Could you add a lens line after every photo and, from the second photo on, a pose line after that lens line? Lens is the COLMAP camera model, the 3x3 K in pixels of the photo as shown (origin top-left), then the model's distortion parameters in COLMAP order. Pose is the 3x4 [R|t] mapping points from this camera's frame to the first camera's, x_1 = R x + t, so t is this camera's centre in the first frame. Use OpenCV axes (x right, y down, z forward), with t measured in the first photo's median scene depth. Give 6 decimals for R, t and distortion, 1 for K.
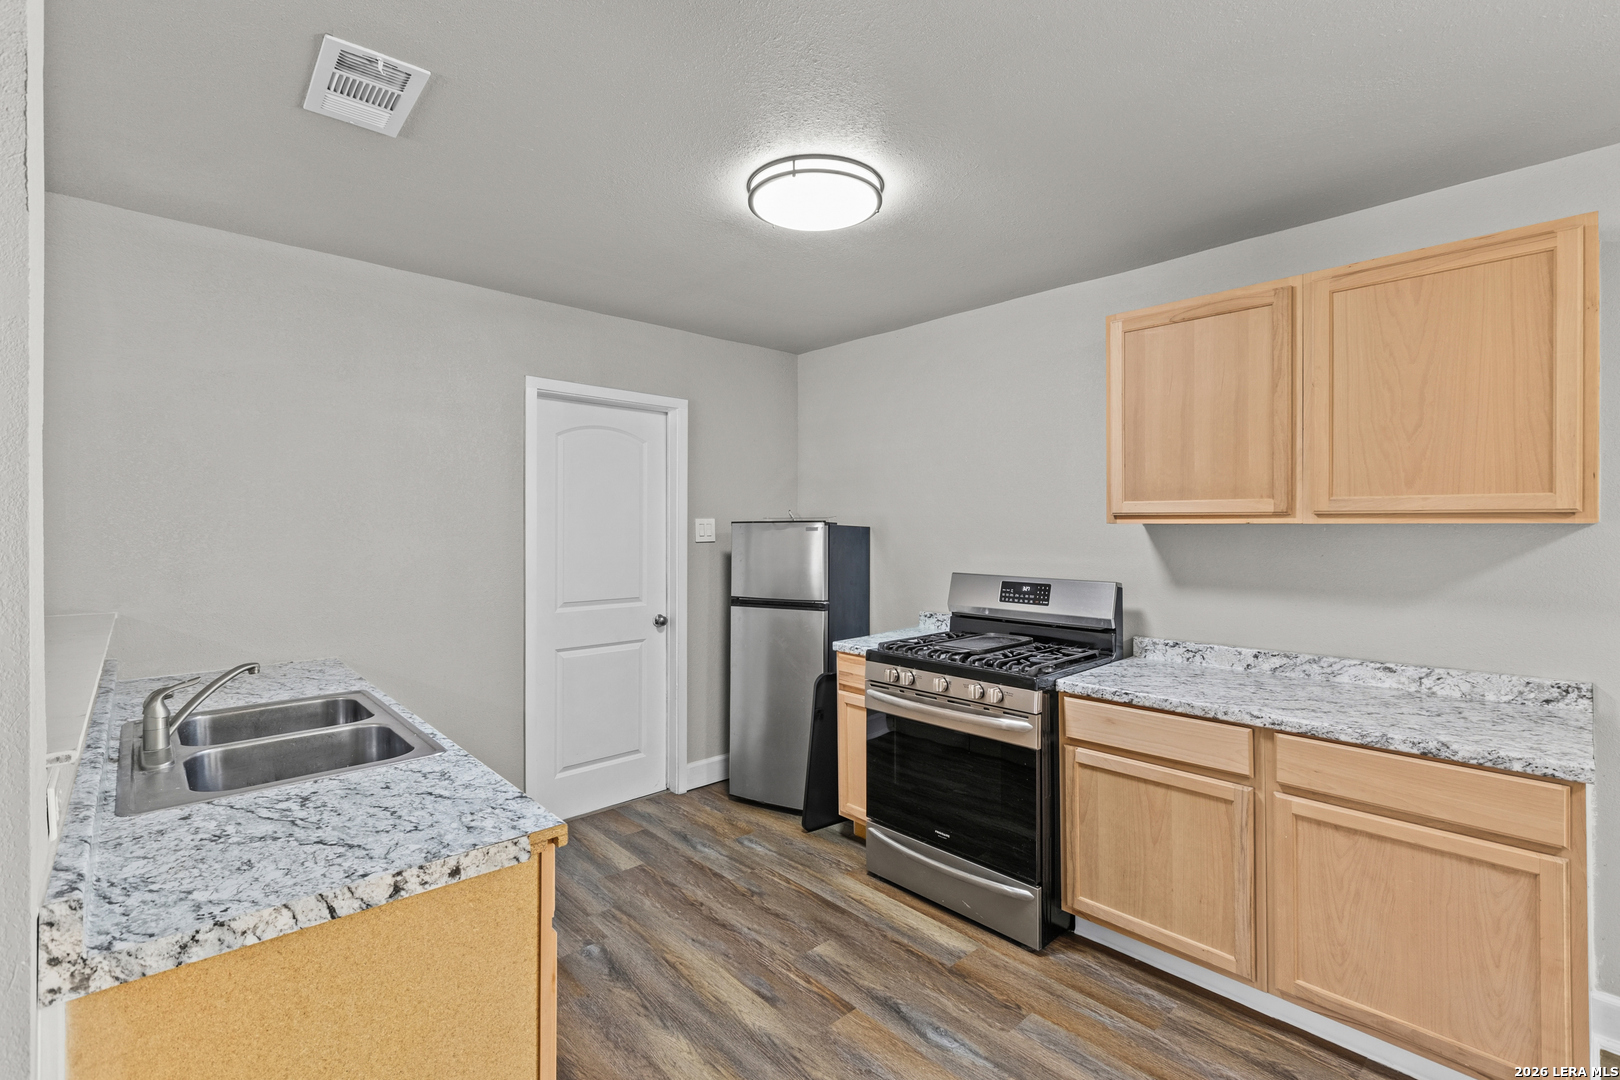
lens RADIAL K [[723.3, 0, 805.5], [0, 723.3, 524.7], [0, 0, 1]] dist [0.000003, -0.000434]
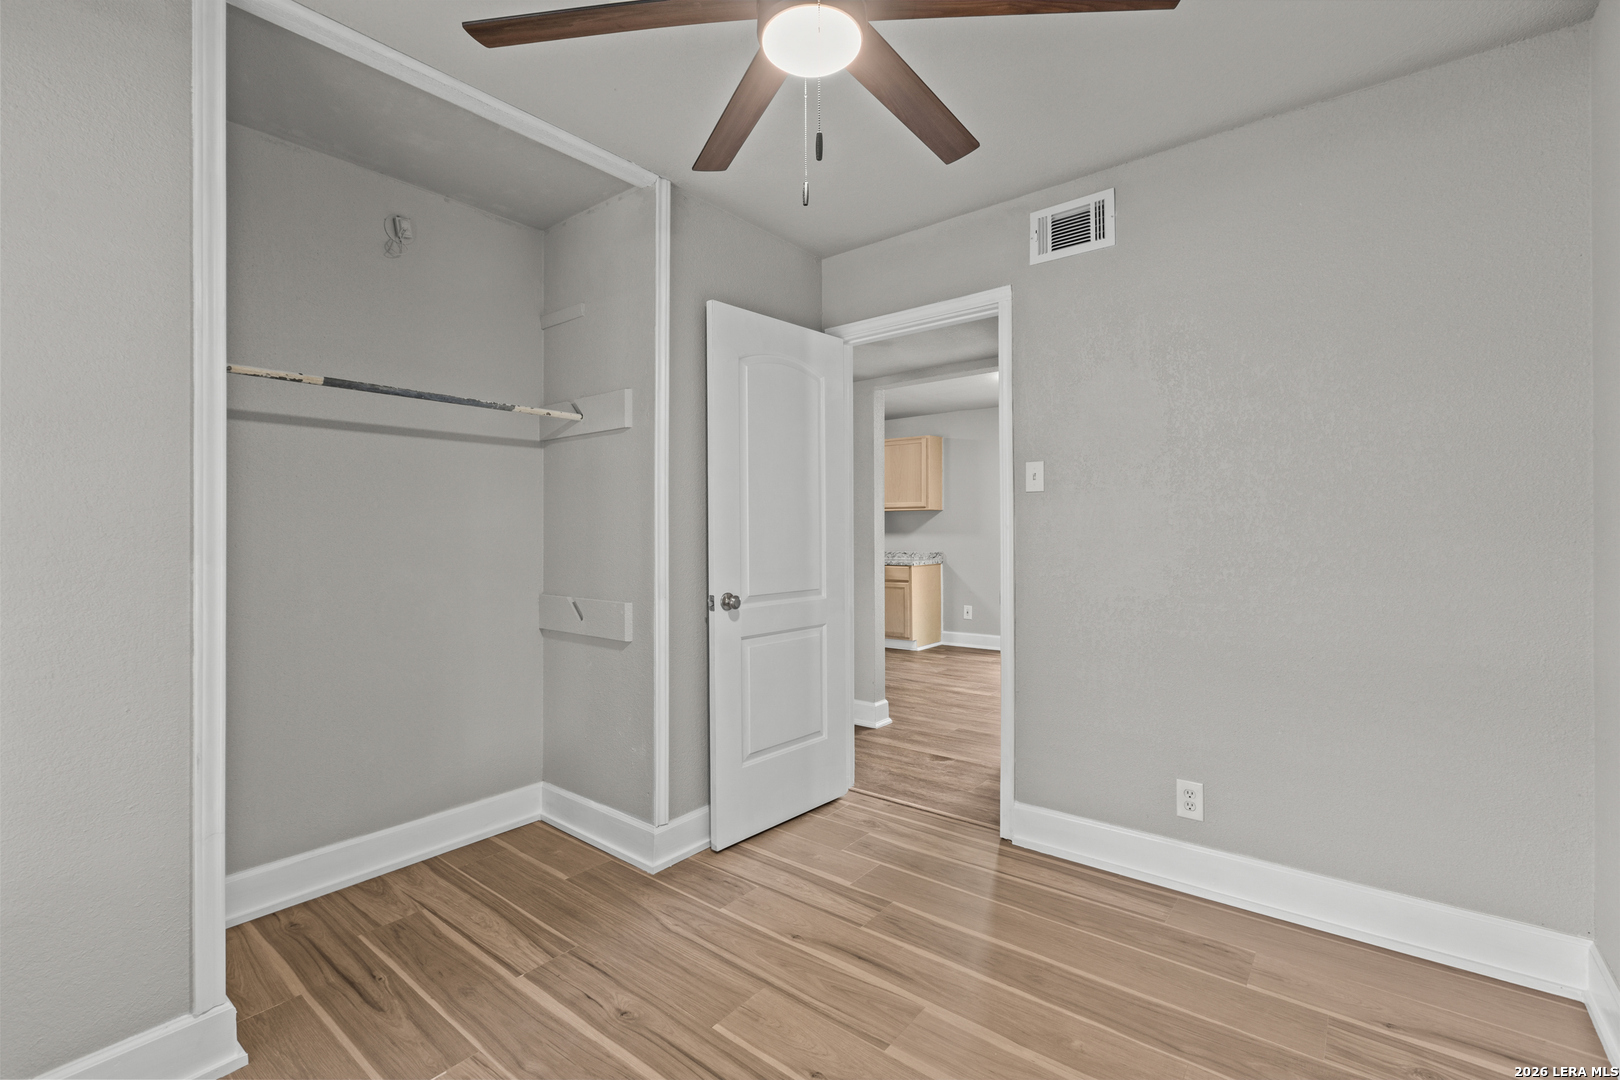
lens RADIAL K [[725.2, 0, 798.3], [0, 725.2, 528.2], [0, 0, 1]] dist [0.001076, -0.000448]
pose [[0.989453, 0.001090, 0.144853, -0.194441], [-0.000155, 0.999979, -0.006472, 0.098439], [-0.144857, 0.006381, 0.989432, -2.261393]]
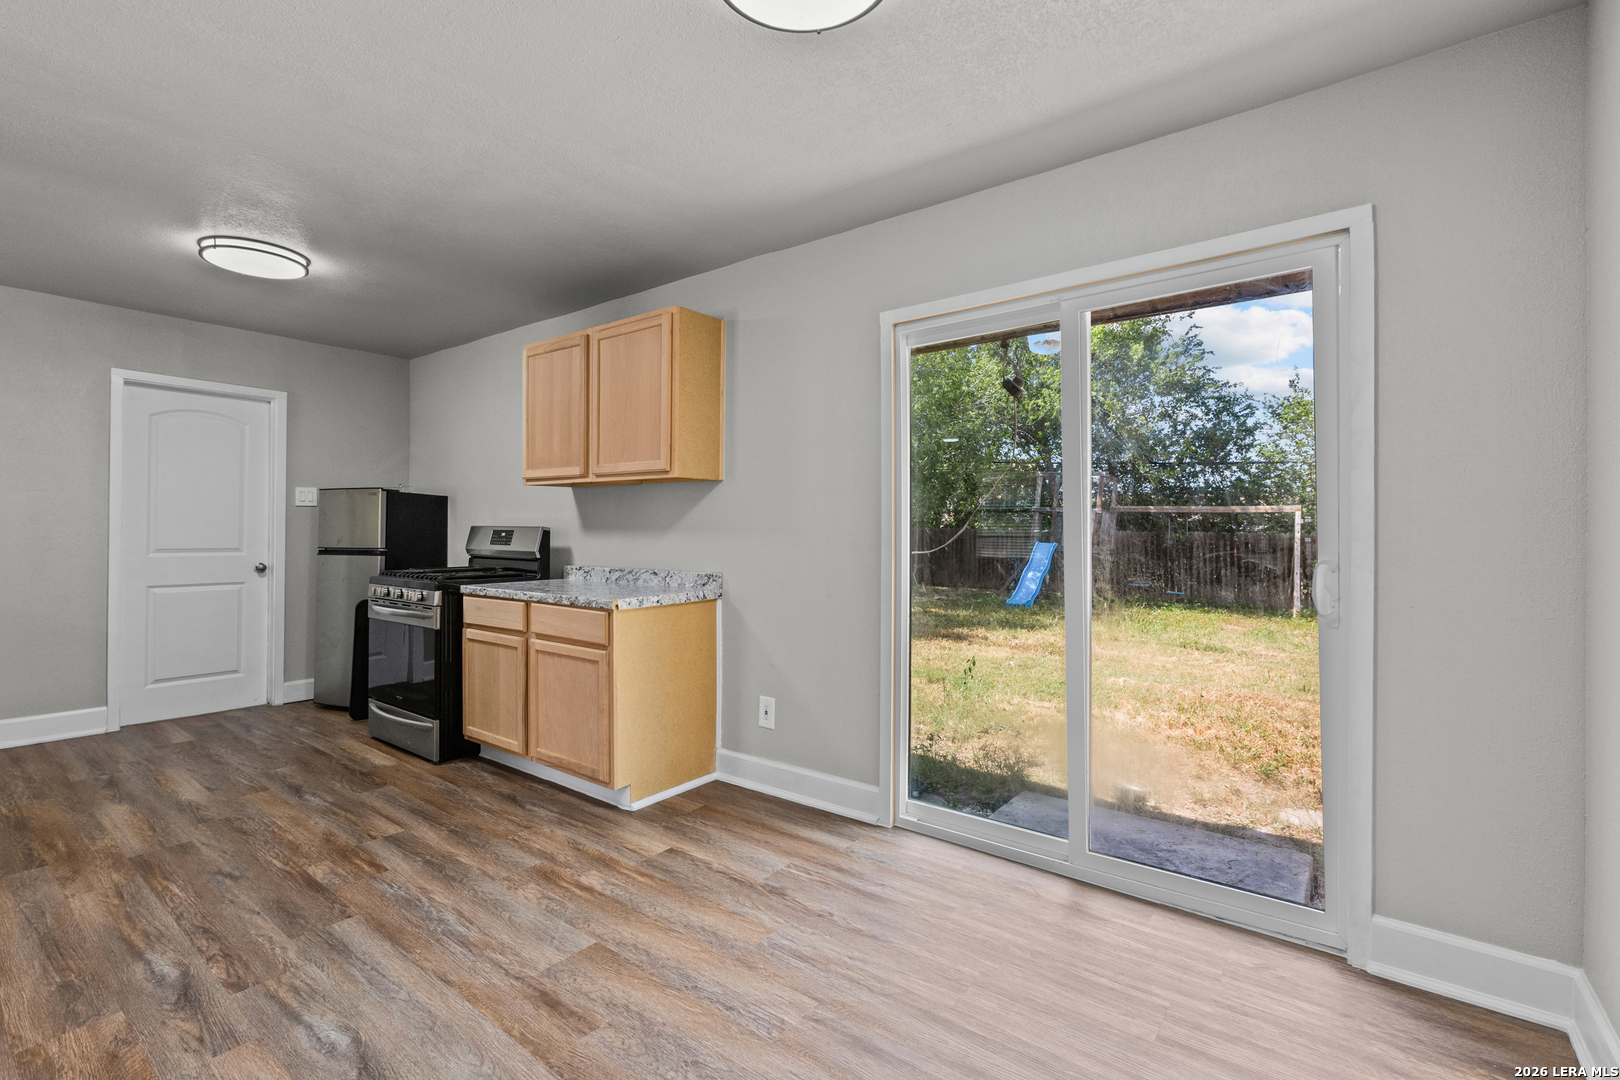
lens RADIAL K [[725.2, 0, 798.3], [0, 725.2, 528.2], [0, 0, 1]] dist [0.001076, -0.000448]
pose [[0.986042, 0.007906, 0.166308, 0.814575], [-0.007904, 0.999969, -0.000677, 0.092720], [-0.166308, -0.000647, 0.986074, -0.629557]]
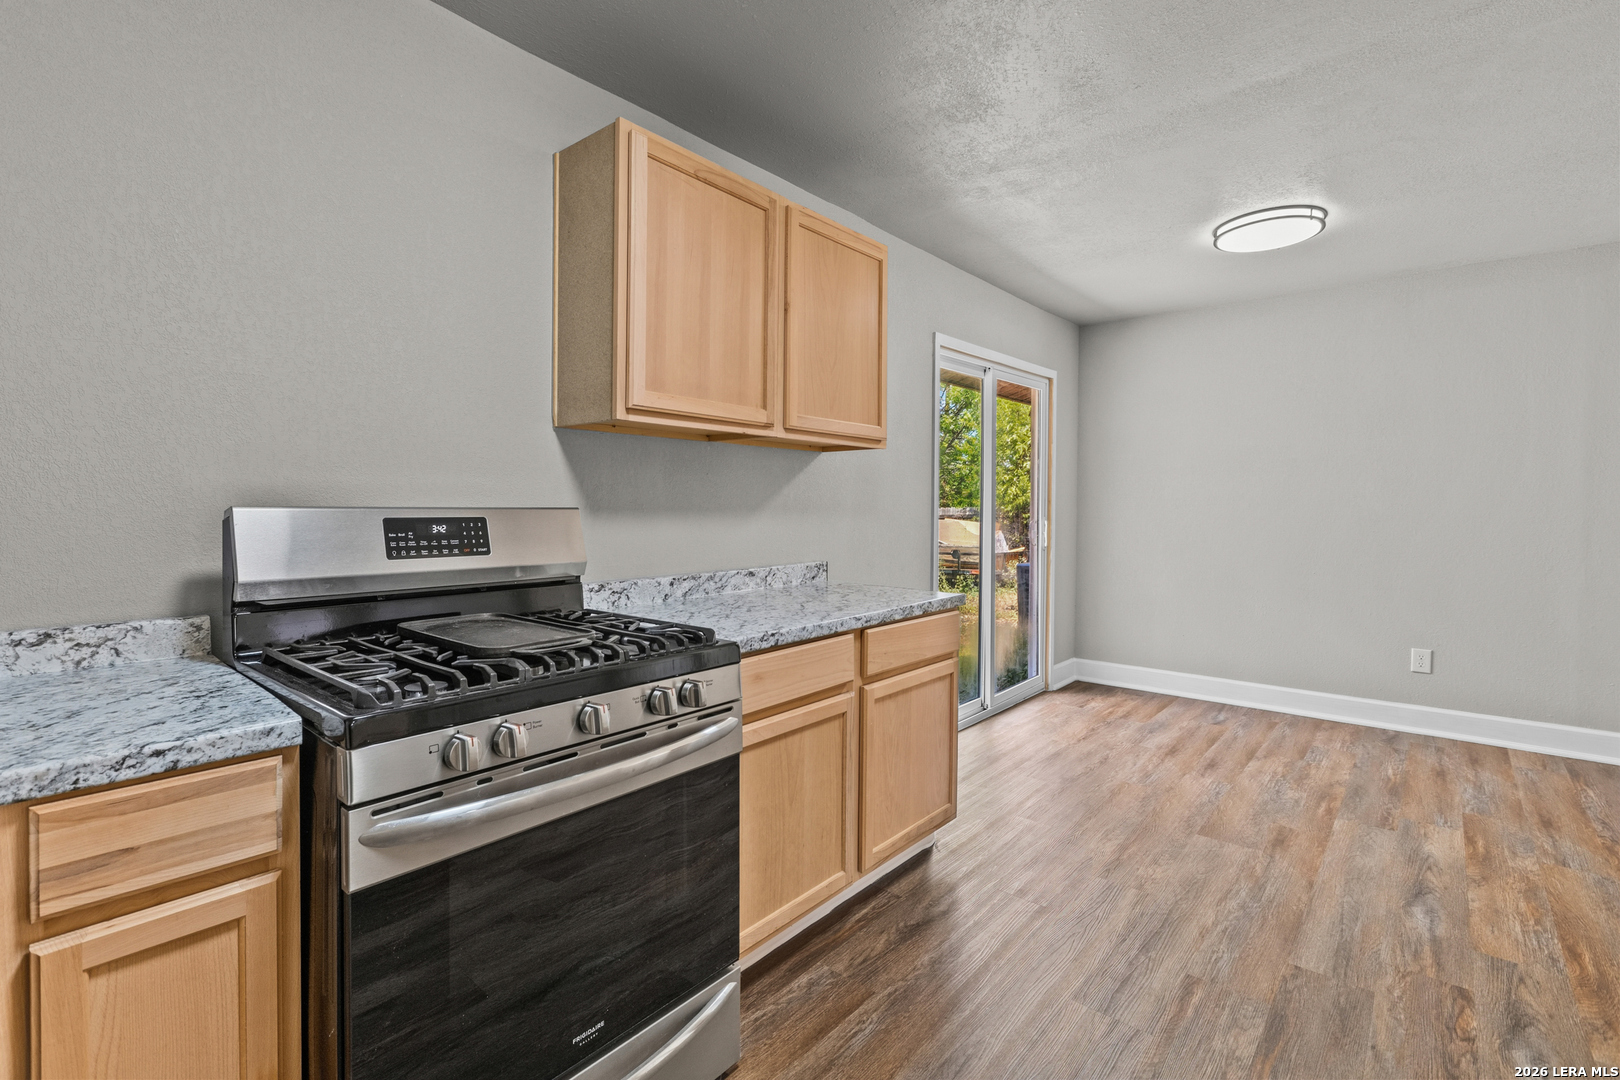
lens RADIAL K [[738.3, 0, 781.5], [0, 738.3, 517.3], [0, 0, 1]] dist [0.009837, -0.000346]
pose [[-0.105296, -0.013238, 0.994353, -0.338018], [-0.004095, 0.999909, 0.012878, 0.091626], [-0.994433, -0.002716, -0.105340, 1.029250]]
